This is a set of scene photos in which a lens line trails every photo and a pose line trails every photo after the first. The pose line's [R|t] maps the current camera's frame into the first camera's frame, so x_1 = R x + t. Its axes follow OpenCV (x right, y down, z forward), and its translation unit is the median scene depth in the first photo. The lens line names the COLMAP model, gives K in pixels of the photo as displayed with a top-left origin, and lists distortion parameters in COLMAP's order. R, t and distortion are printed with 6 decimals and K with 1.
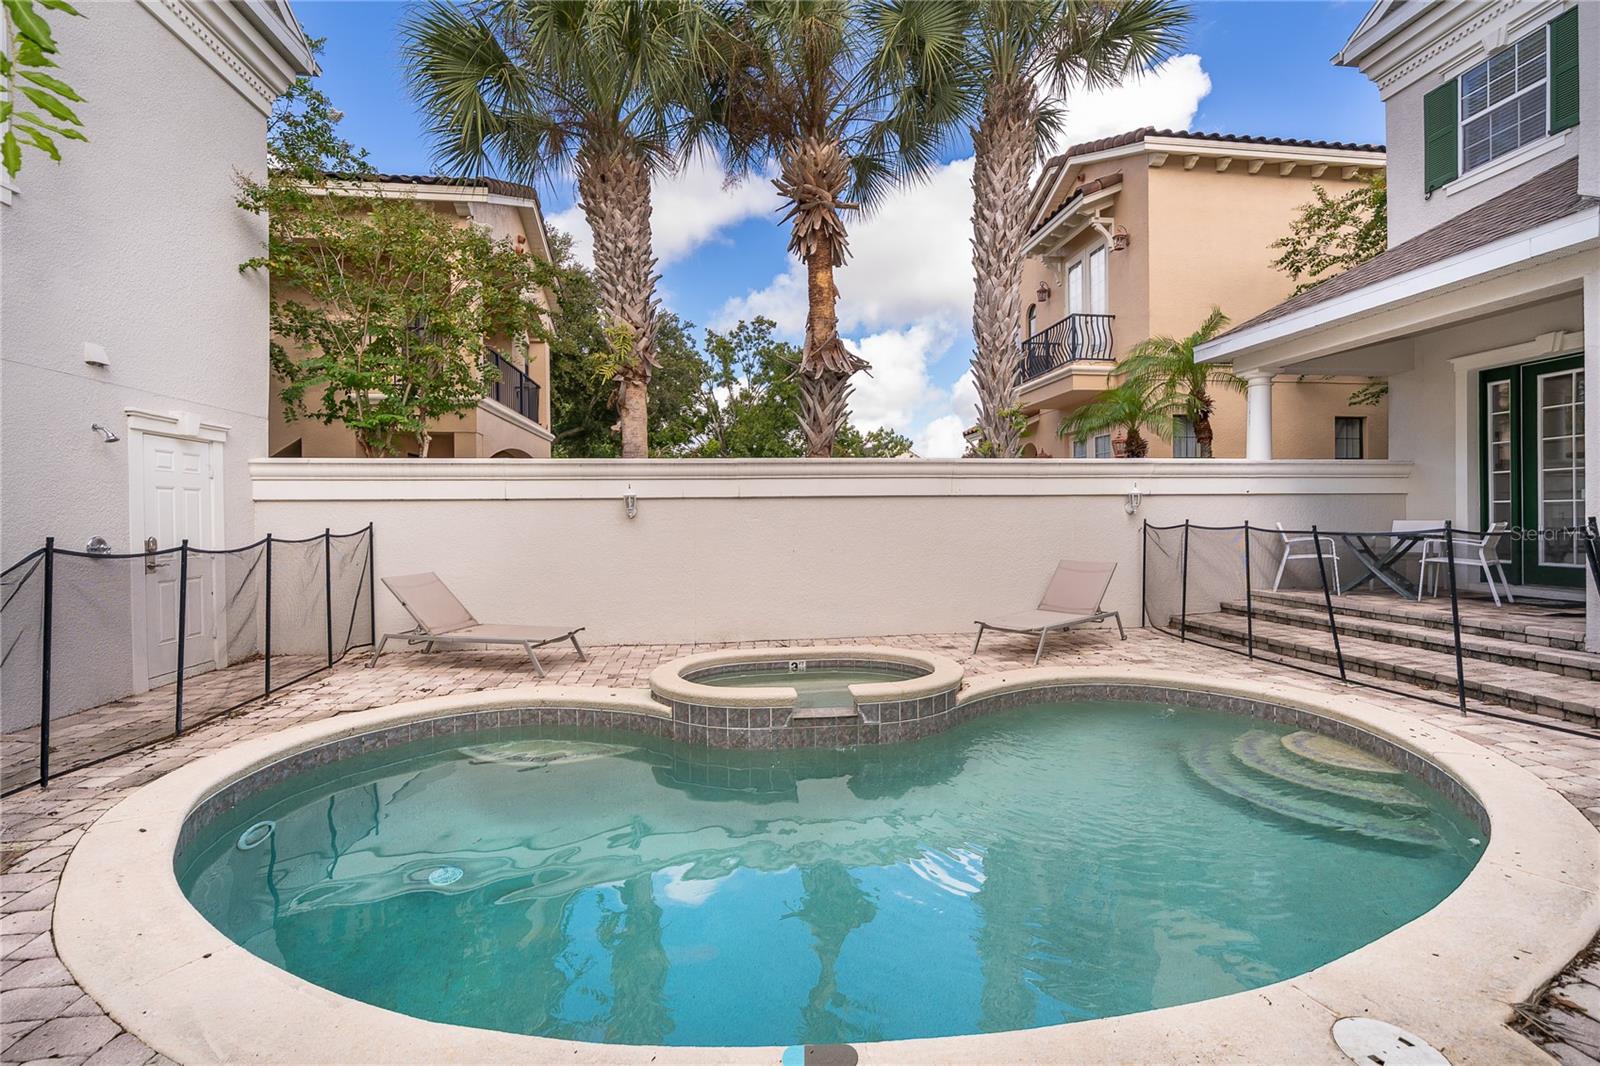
lens RADIAL K [[683.9, 0, 767.1], [0, 683.9, 526.2], [0, 0, 1]] dist [-0.000960, -0.000447]
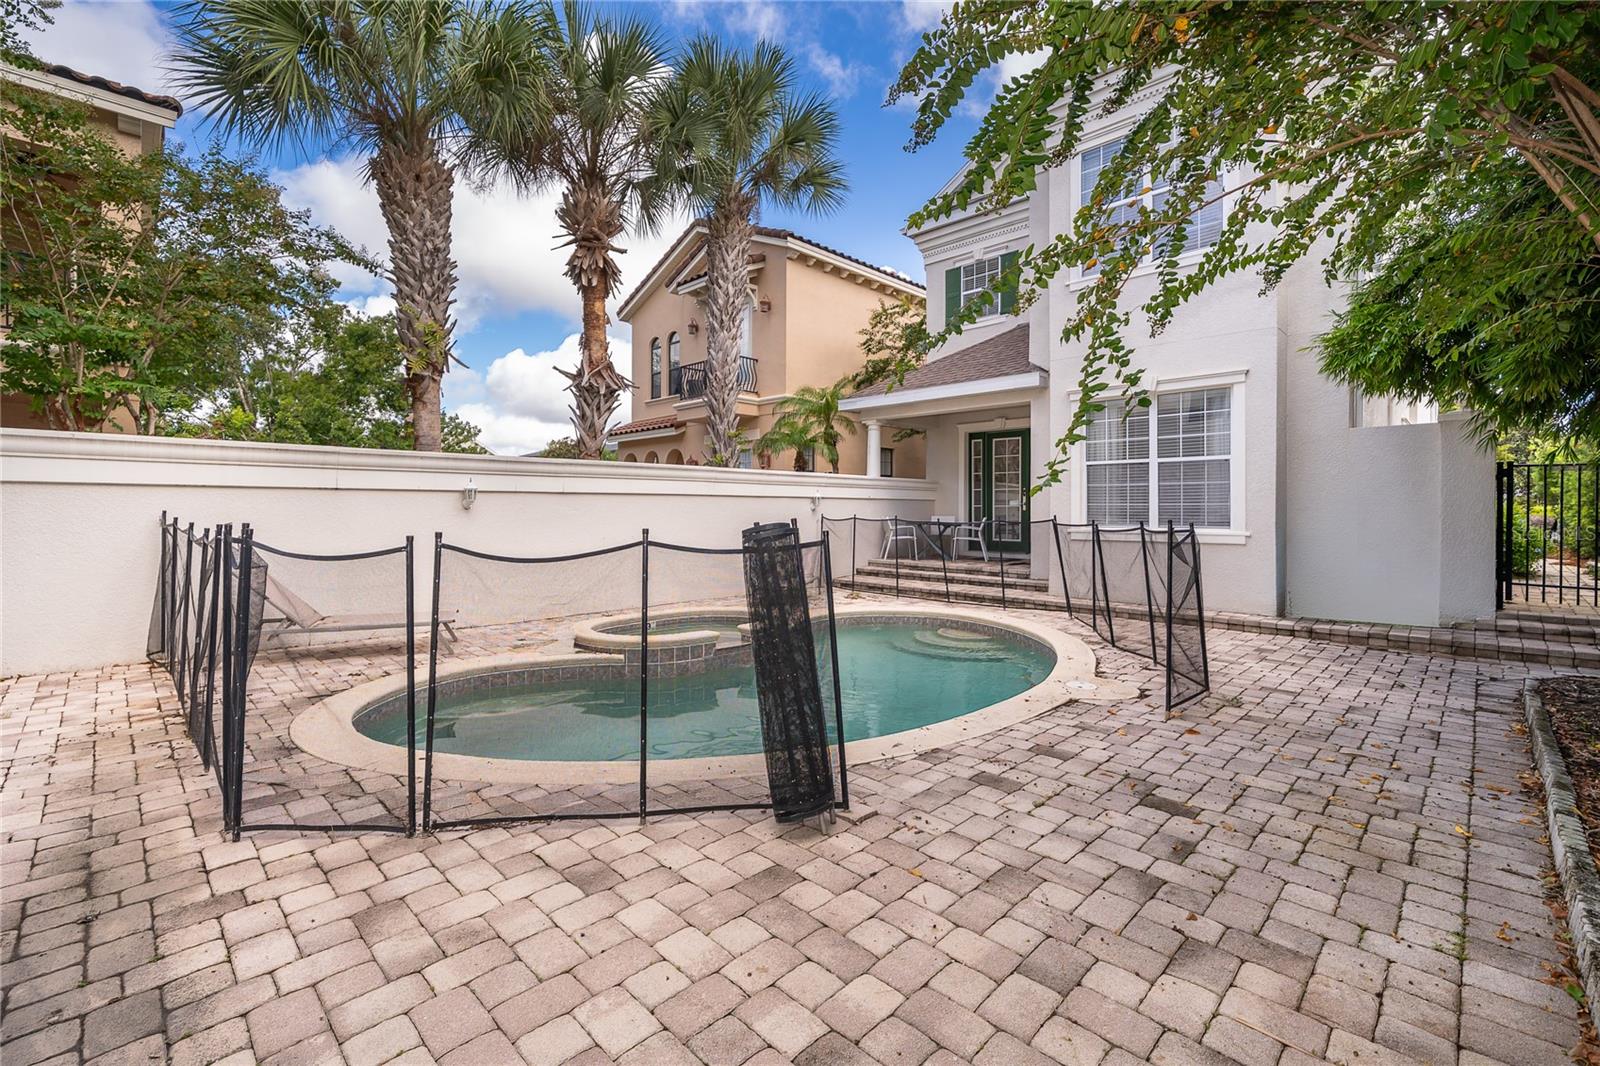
lens RADIAL K [[643.1, 0, 808.3], [0, 643.1, 510.2], [0, 0, 1]] dist [0.000759, -0.000035]
pose [[0.804556, 0.011309, 0.593769, -0.283699], [-0.001812, 0.999861, -0.016588, 0.003884], [-0.593874, 0.012270, 0.804465, -0.099143]]
